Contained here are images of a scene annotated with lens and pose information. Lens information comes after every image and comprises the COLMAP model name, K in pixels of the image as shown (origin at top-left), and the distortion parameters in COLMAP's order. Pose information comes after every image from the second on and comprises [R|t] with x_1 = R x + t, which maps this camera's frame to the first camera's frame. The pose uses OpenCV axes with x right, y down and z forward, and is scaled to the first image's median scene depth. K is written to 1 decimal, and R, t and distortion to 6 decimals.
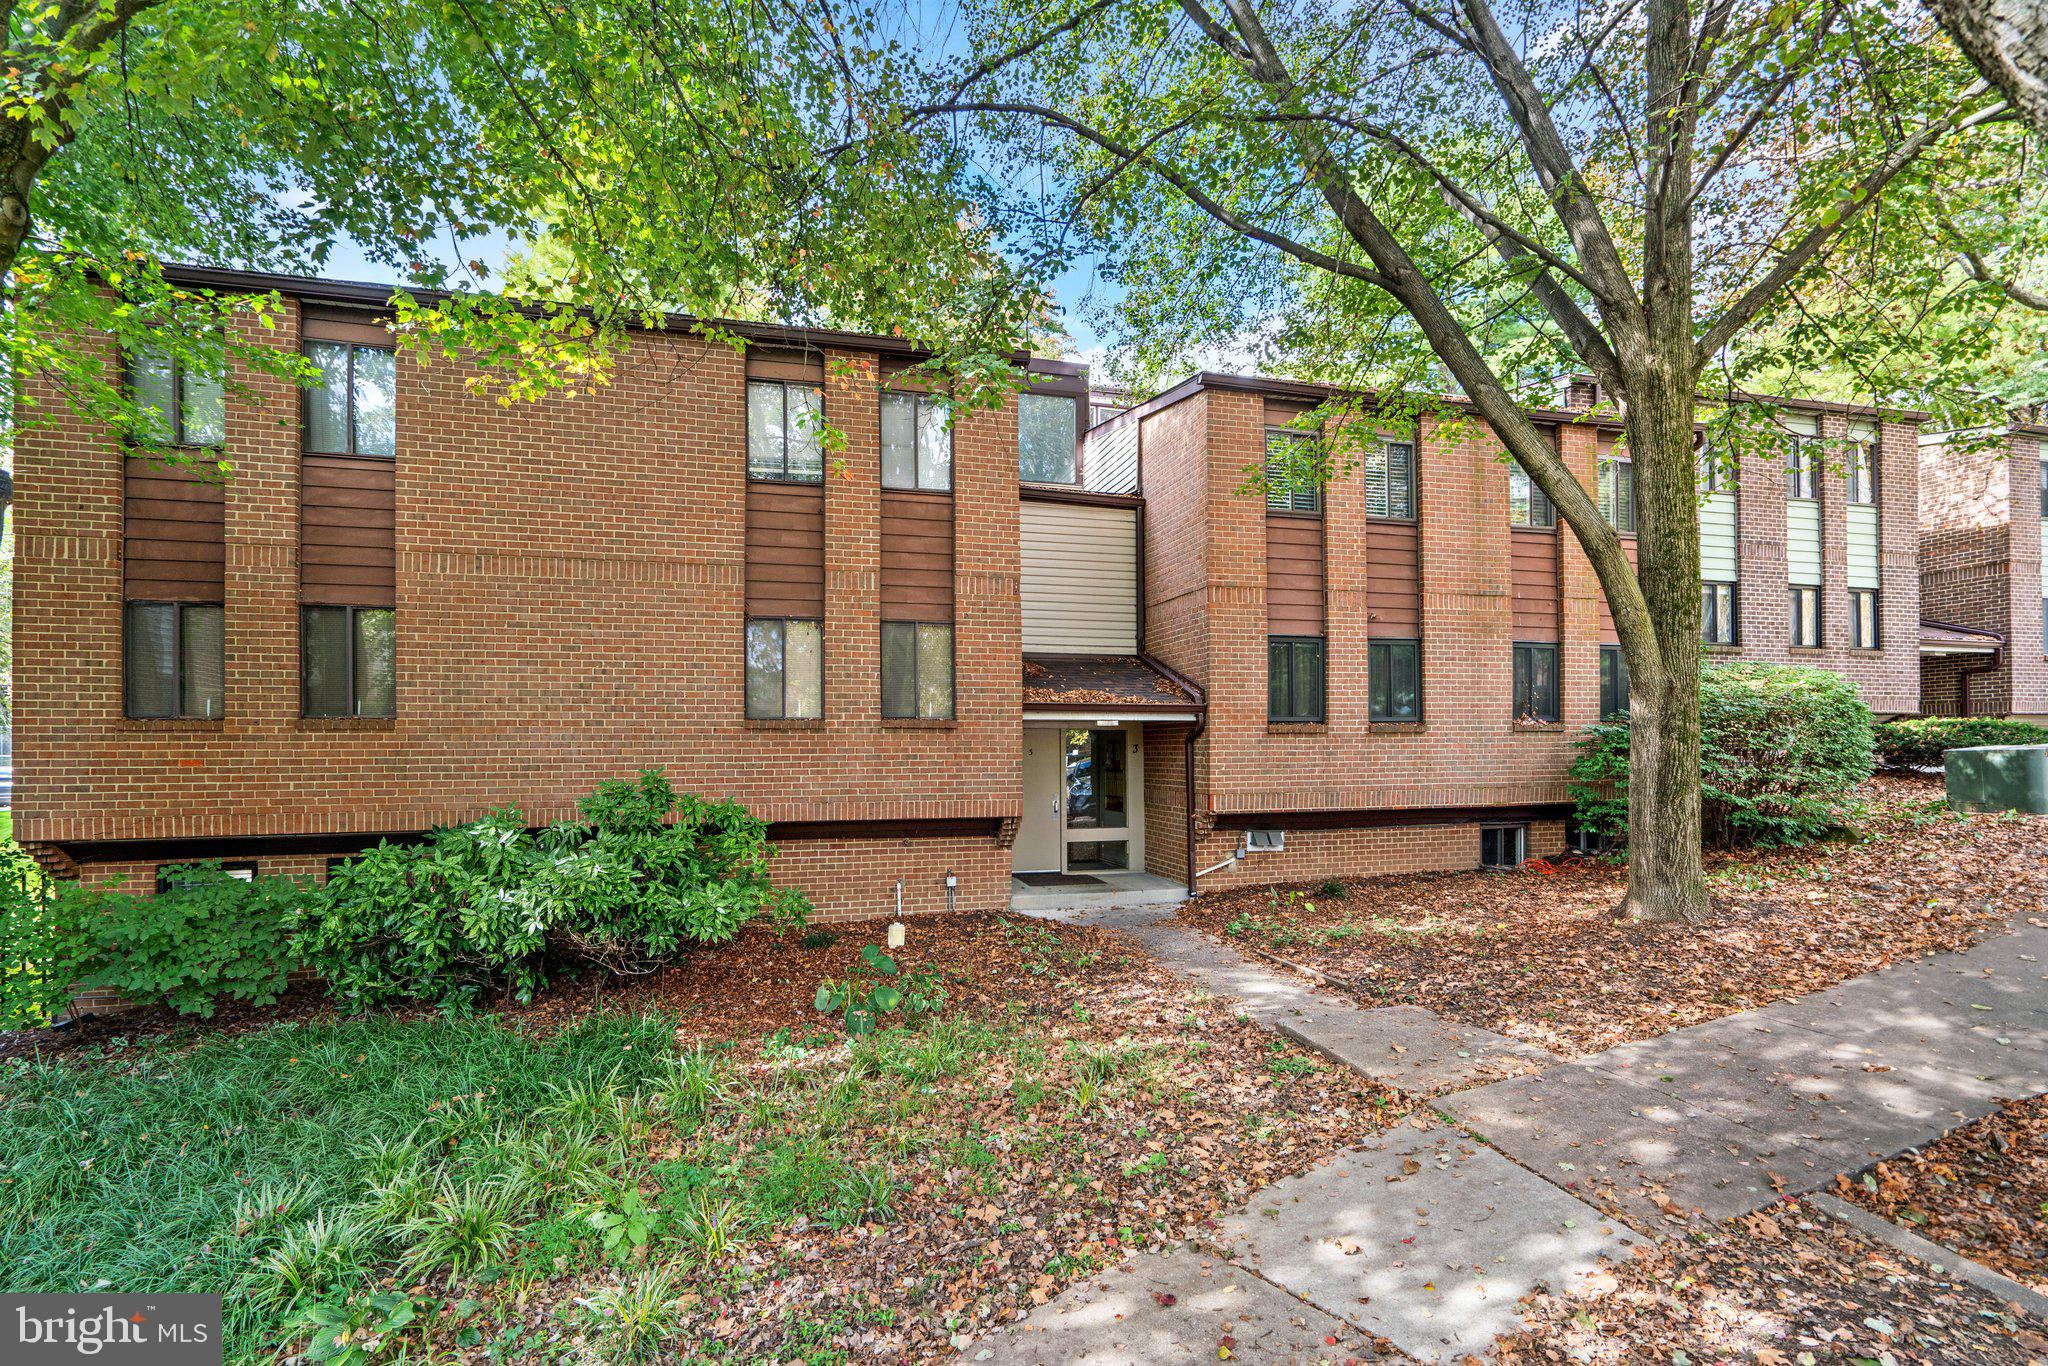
lens RADIAL K [[943.6, 0, 1021.3], [0, 943.6, 673.5], [0, 0, 1]] dist [-0.003463, -0.000083]
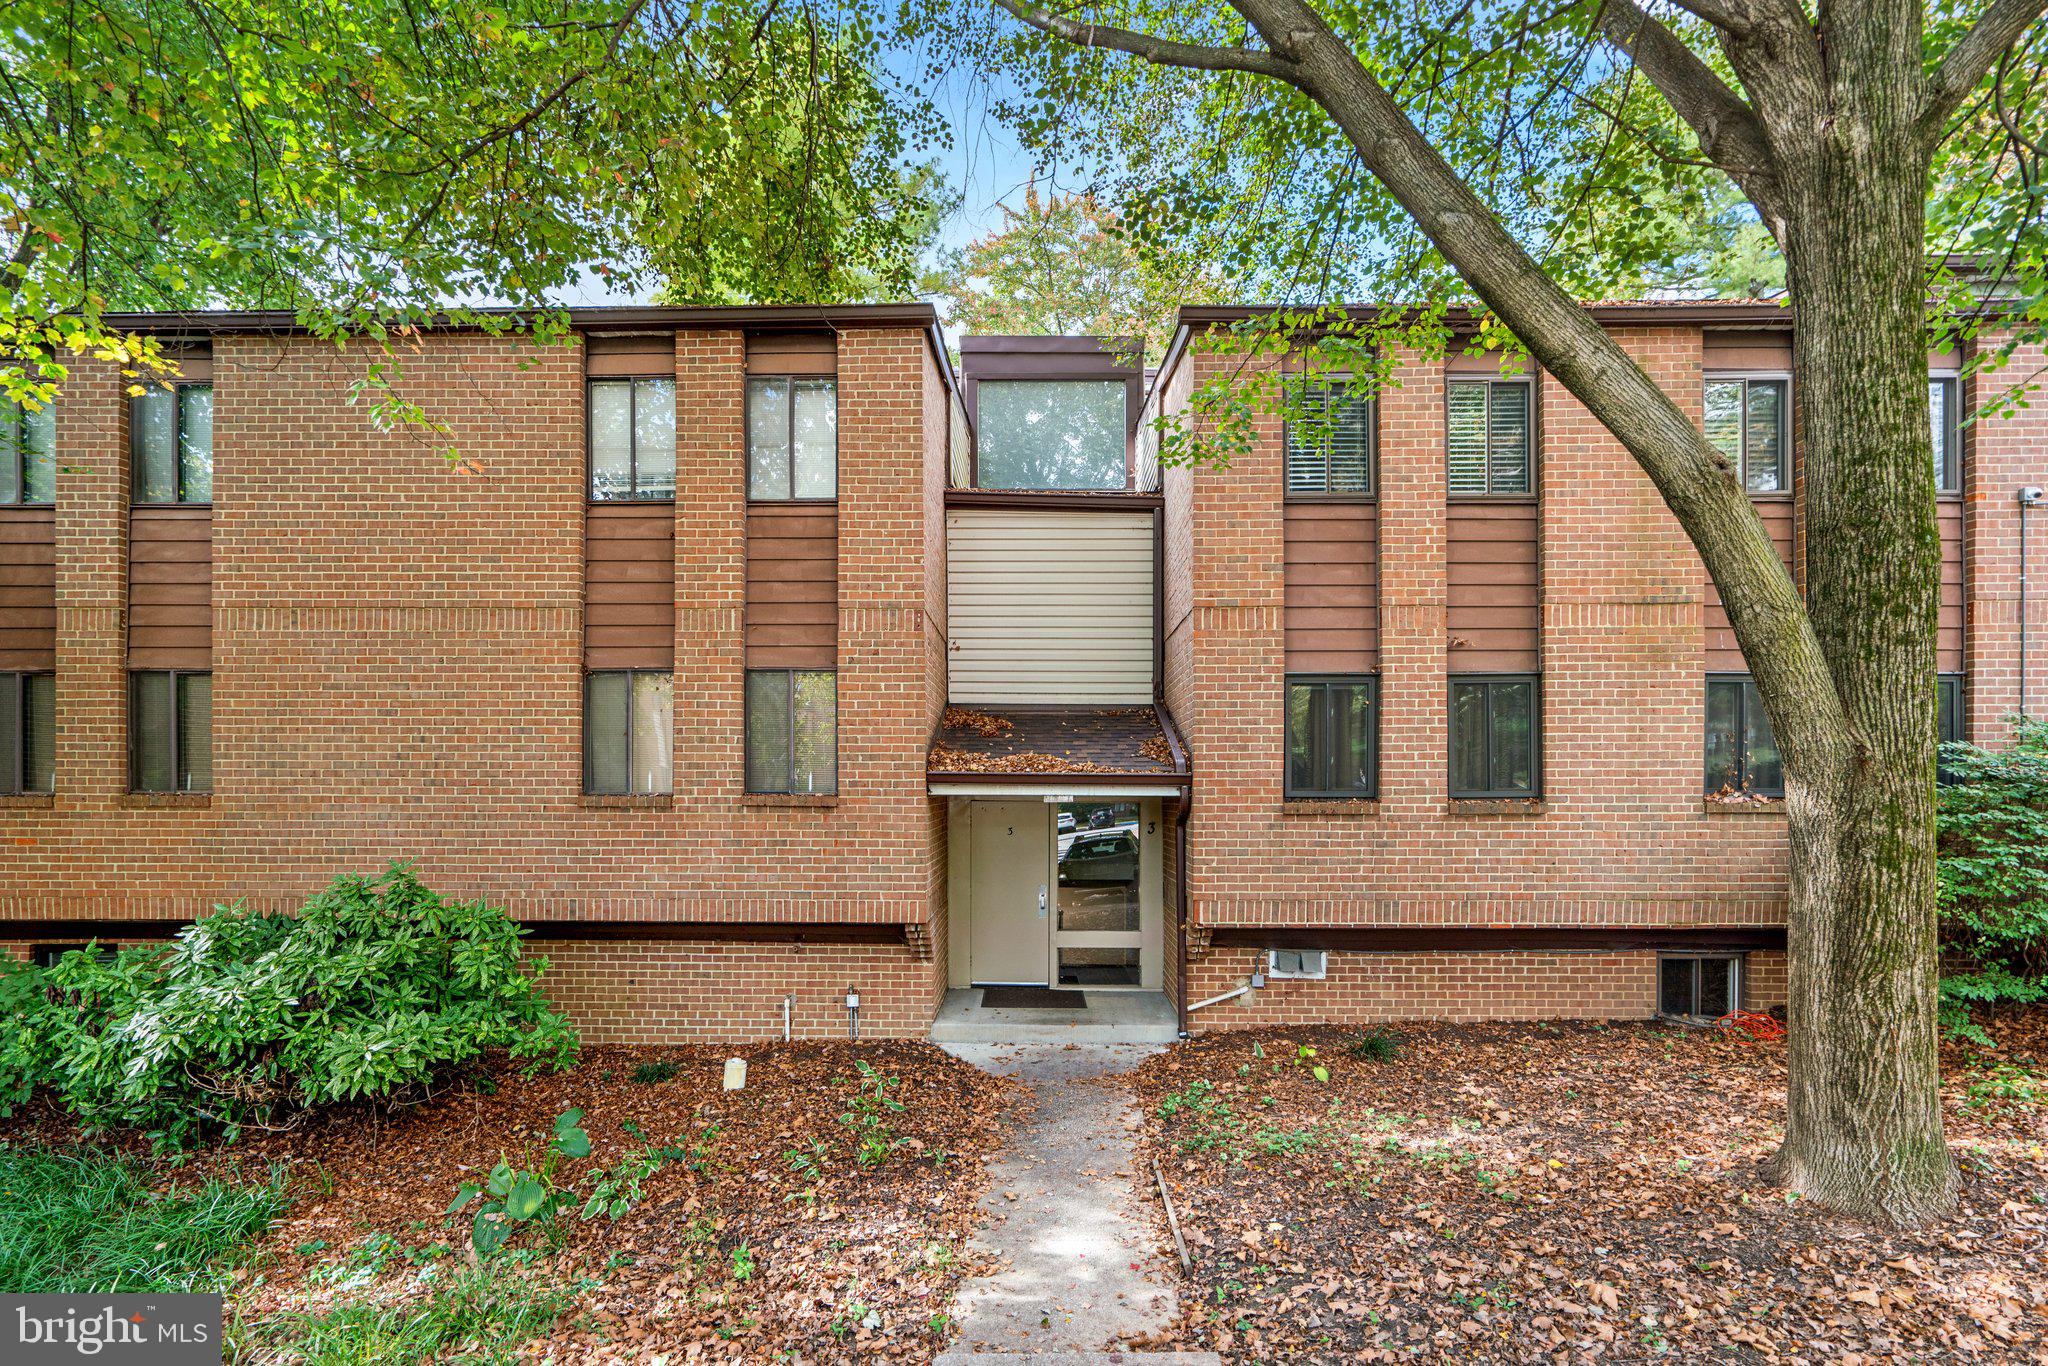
lens RADIAL K [[973.5, 0, 1024.9], [0, 973.5, 739.1], [0, 0, 1]] dist [-0.001014, -0.000533]
pose [[0.963887, -0.009525, -0.266139, 0.288856], [0.014687, 0.999741, 0.017409, -0.008571], [0.265905, -0.020689, 0.963777, 0.272954]]
